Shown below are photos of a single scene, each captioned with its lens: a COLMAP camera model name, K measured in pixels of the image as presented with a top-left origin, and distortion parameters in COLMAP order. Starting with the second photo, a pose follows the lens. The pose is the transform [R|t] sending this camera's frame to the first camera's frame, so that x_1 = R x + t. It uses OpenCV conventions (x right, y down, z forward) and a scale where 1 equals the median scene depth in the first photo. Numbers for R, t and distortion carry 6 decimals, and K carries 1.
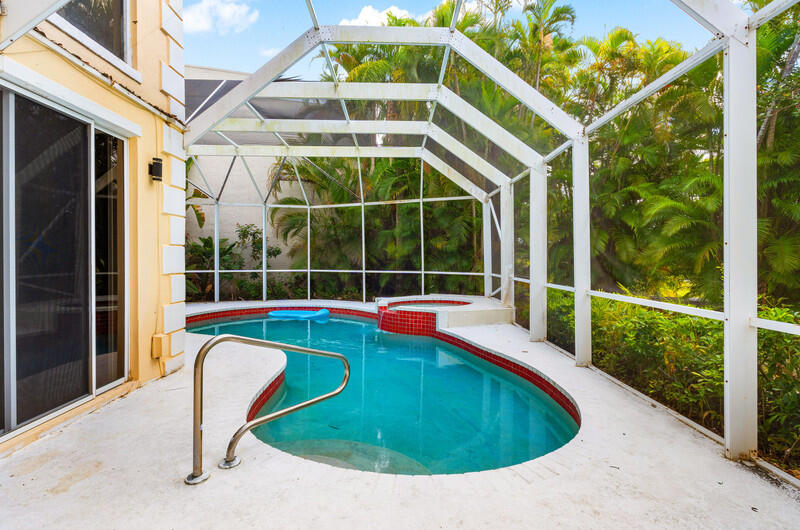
lens RADIAL K [[405.0, 0, 399.8], [0, 405.0, 262.4], [0, 0, 1]] dist [0.002171, -0.000089]
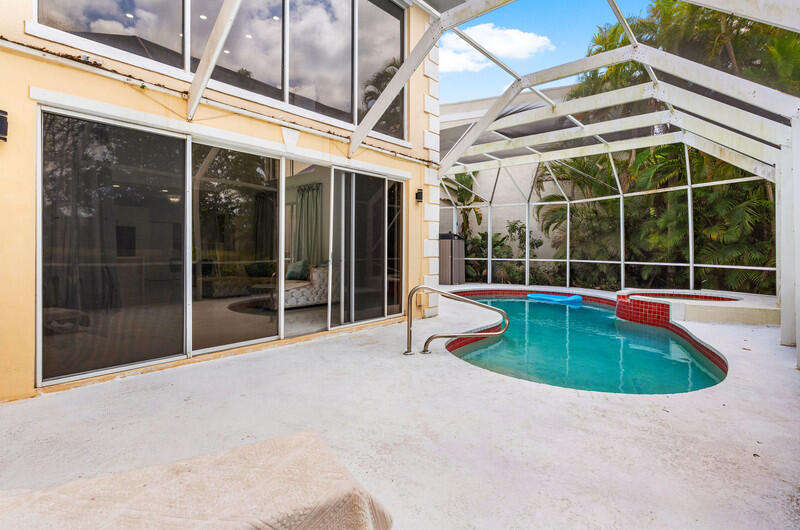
lens RADIAL K [[396.8, 0, 400.7], [0, 396.8, 250.2], [0, 0, 1]] dist [0.000381, -0.000296]
pose [[0.747742, 0.005731, -0.663965, 0.161076], [-0.012397, 0.999909, -0.005330, 0.004045], [0.663874, 0.012217, 0.747745, -0.108137]]
